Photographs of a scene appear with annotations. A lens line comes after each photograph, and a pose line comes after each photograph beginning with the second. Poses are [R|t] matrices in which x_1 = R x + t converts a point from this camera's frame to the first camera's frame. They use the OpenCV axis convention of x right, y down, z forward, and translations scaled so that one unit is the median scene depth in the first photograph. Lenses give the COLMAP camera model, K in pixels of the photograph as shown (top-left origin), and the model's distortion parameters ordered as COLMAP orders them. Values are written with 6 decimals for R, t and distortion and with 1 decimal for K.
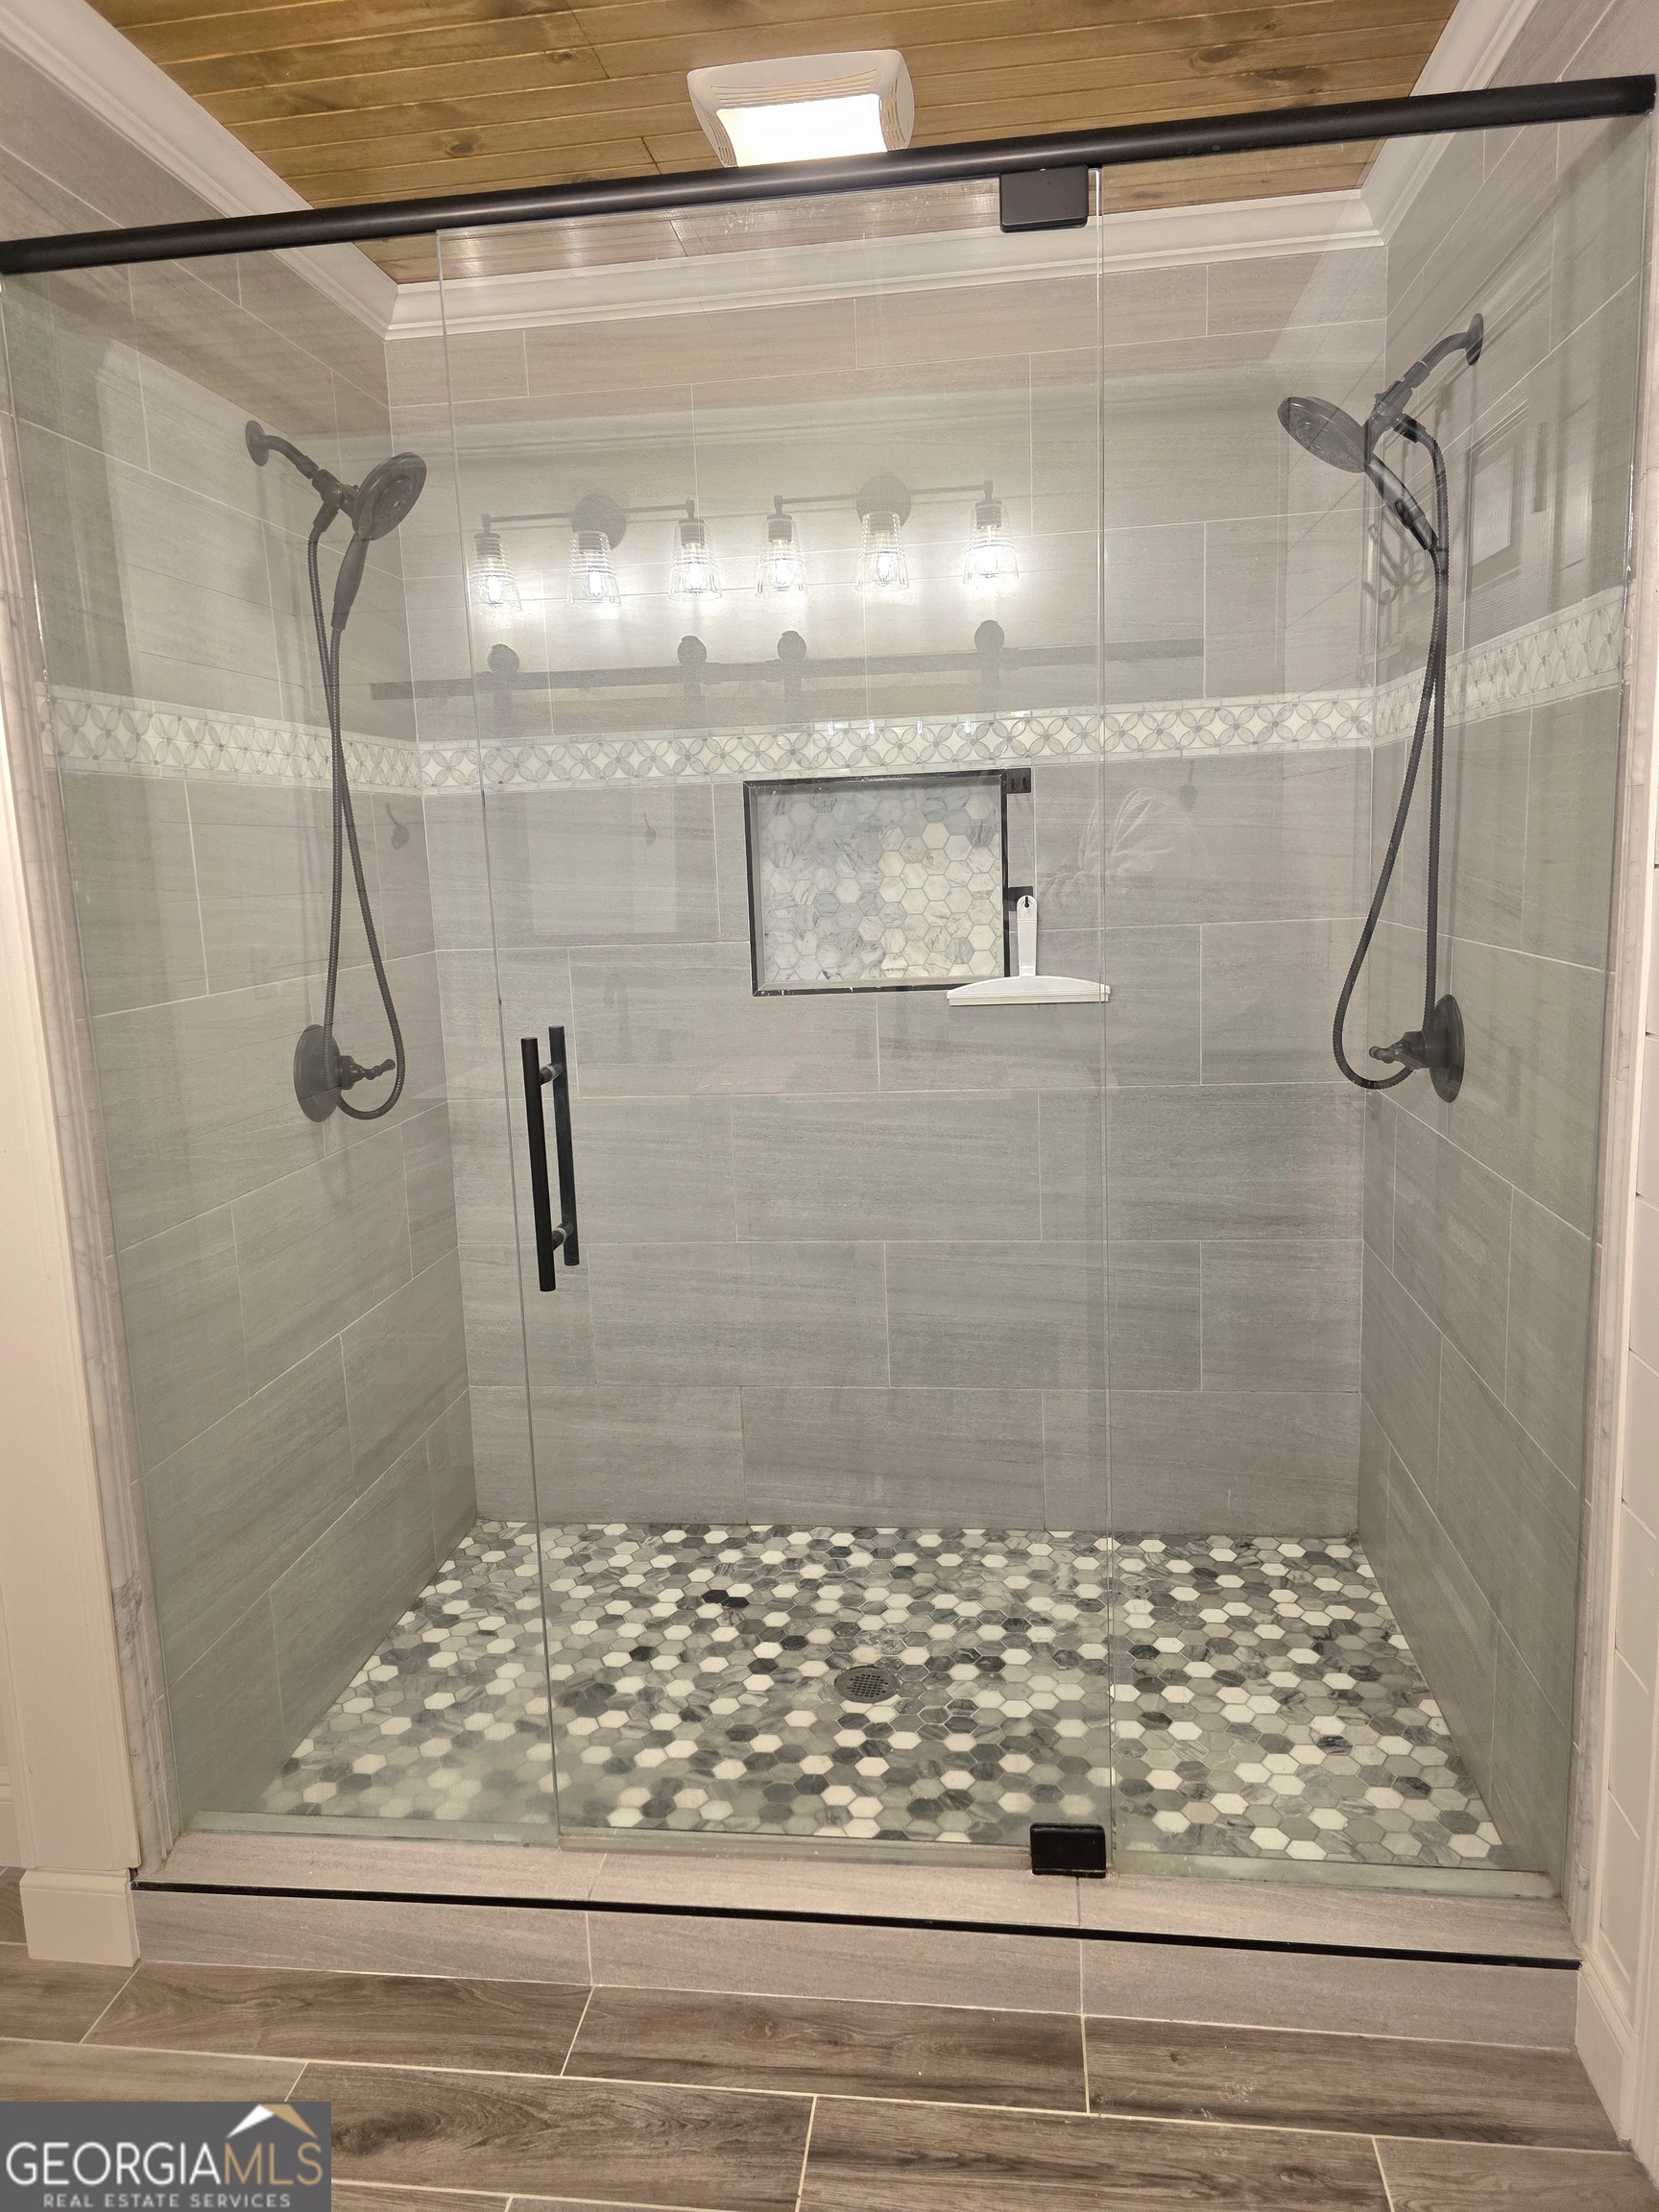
lens RADIAL K [[1480.8, 0, 814.5], [0, 1480.8, 1093.6], [0, 0, 1]] dist [0.073328, -0.067369]
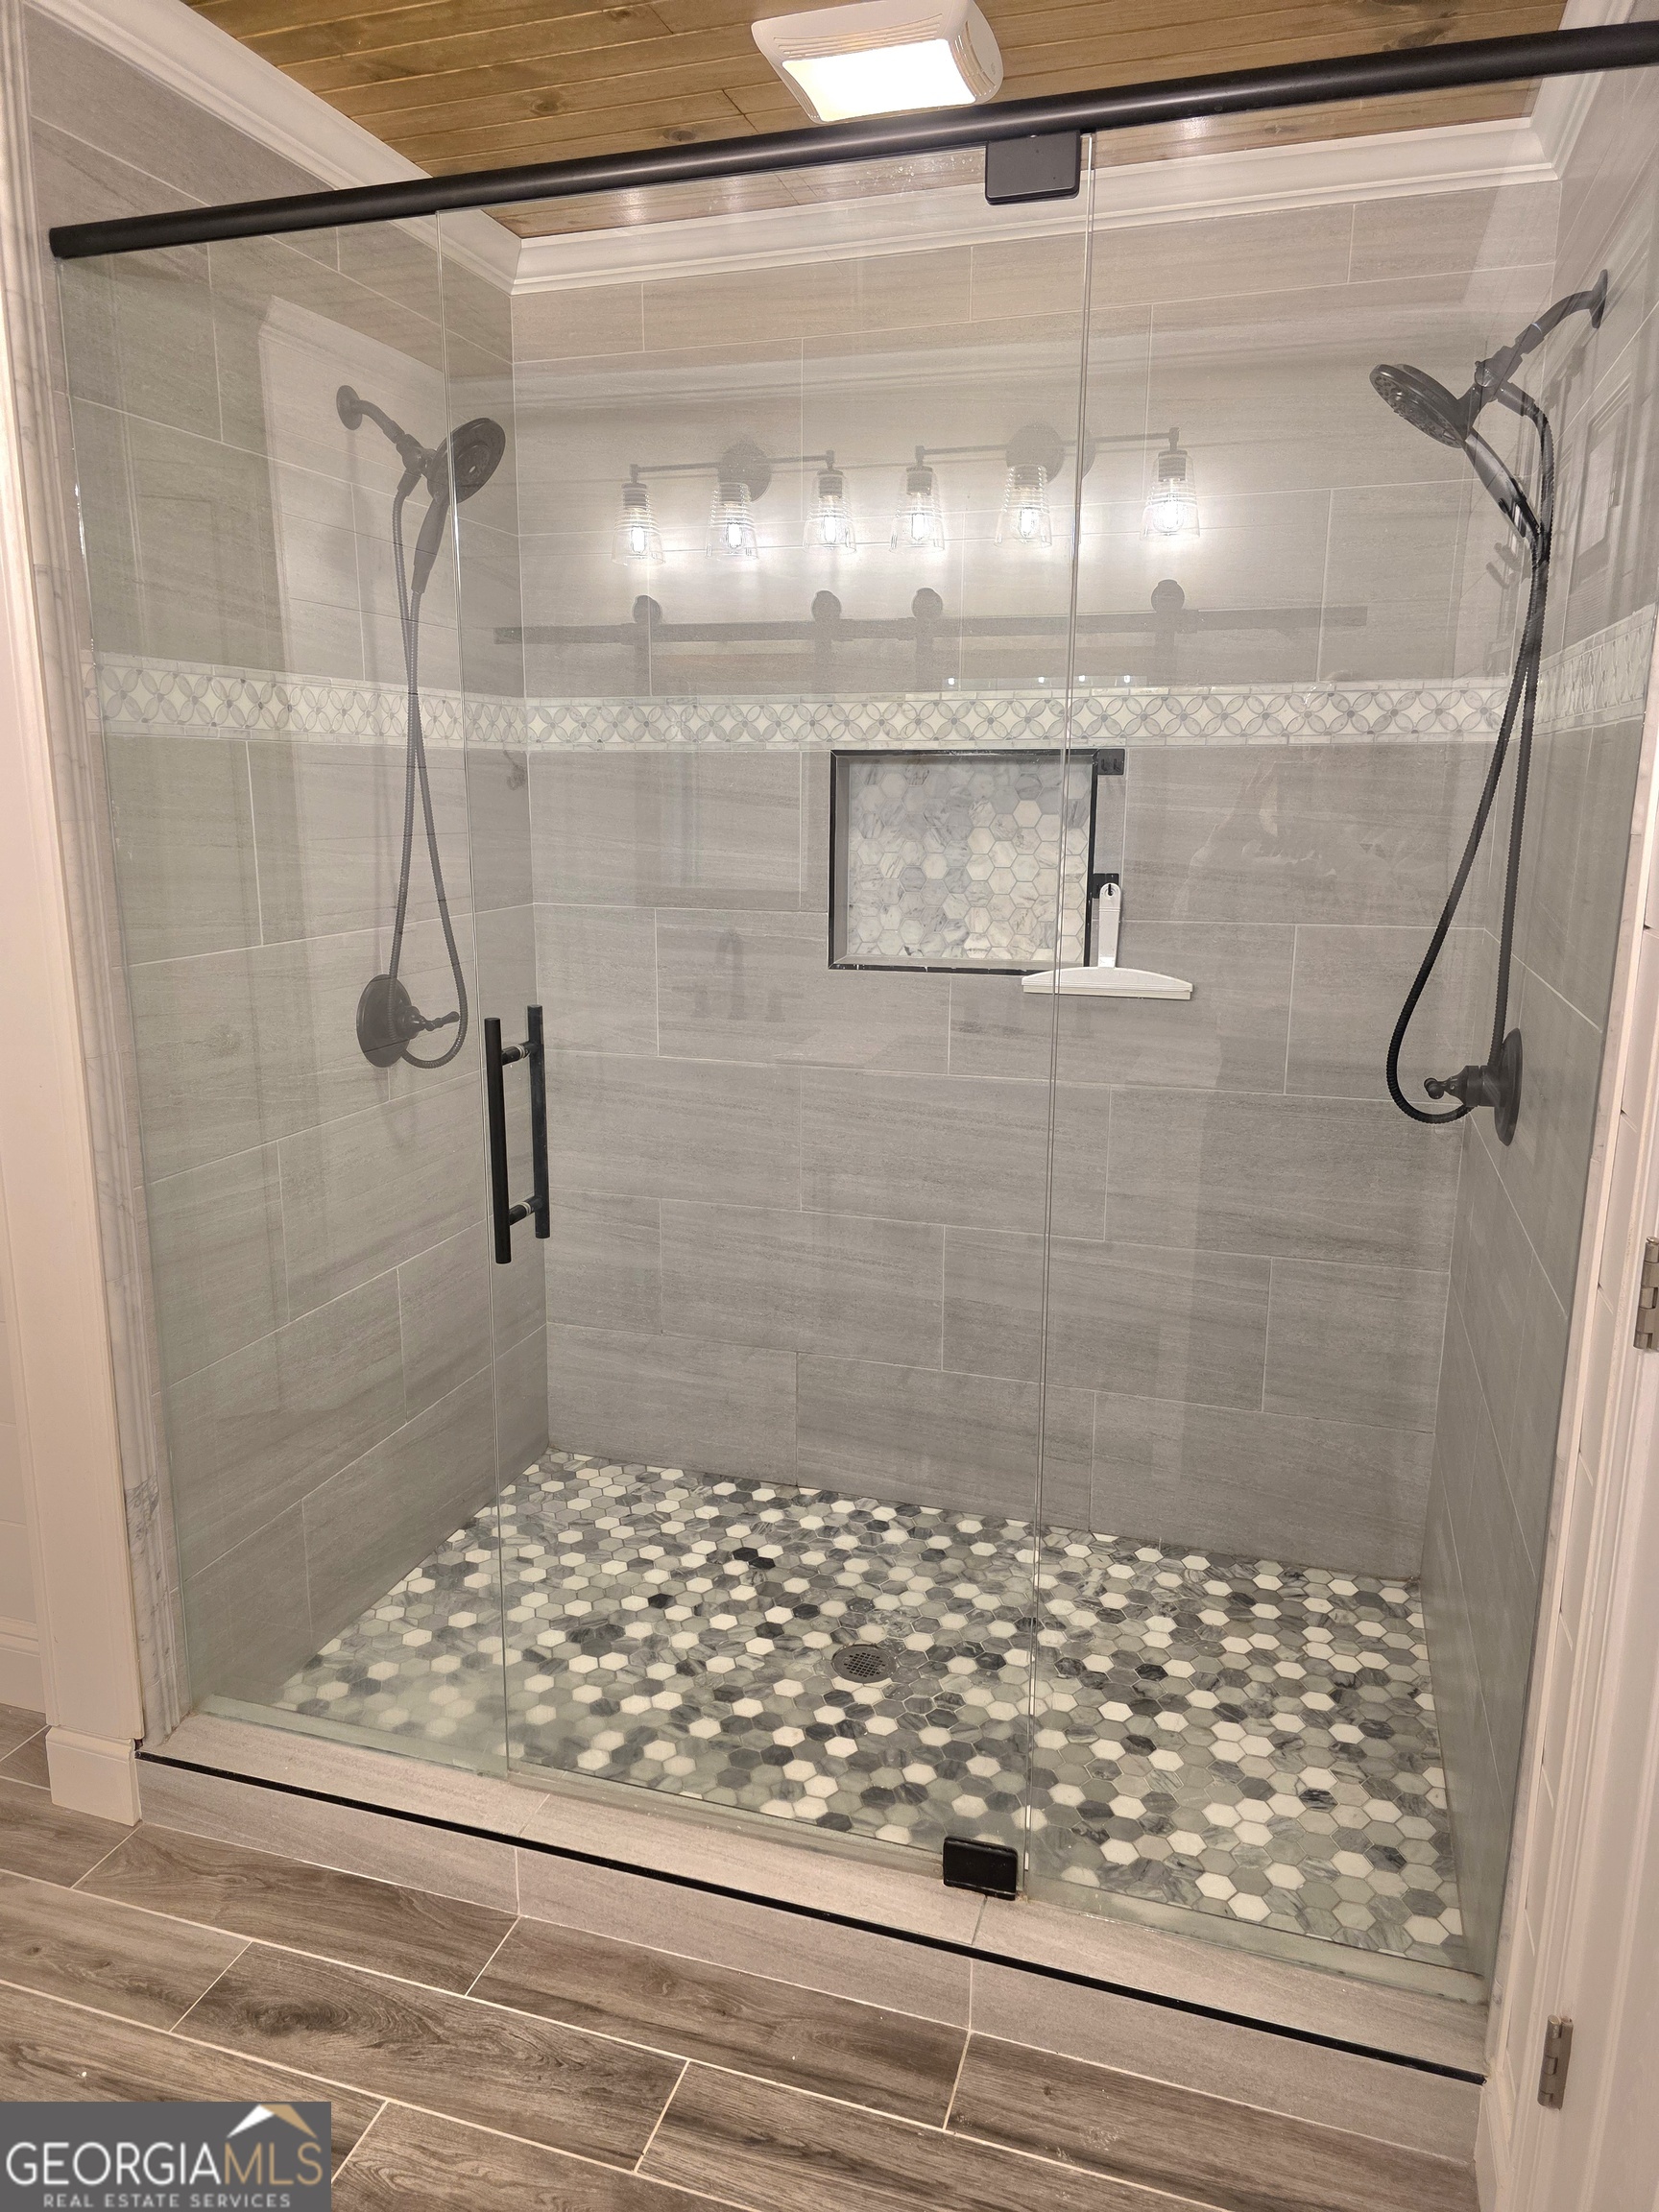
lens RADIAL K [[1480.8, 0, 807.0], [0, 1480.8, 1103.8], [0, 0, 1]] dist [0.073328, -0.067369]
pose [[0.982259, 0.081423, -0.168929, 0.153589], [-0.072356, 0.995623, 0.059160, -0.042729], [0.173006, -0.045887, 0.983851, 0.020171]]
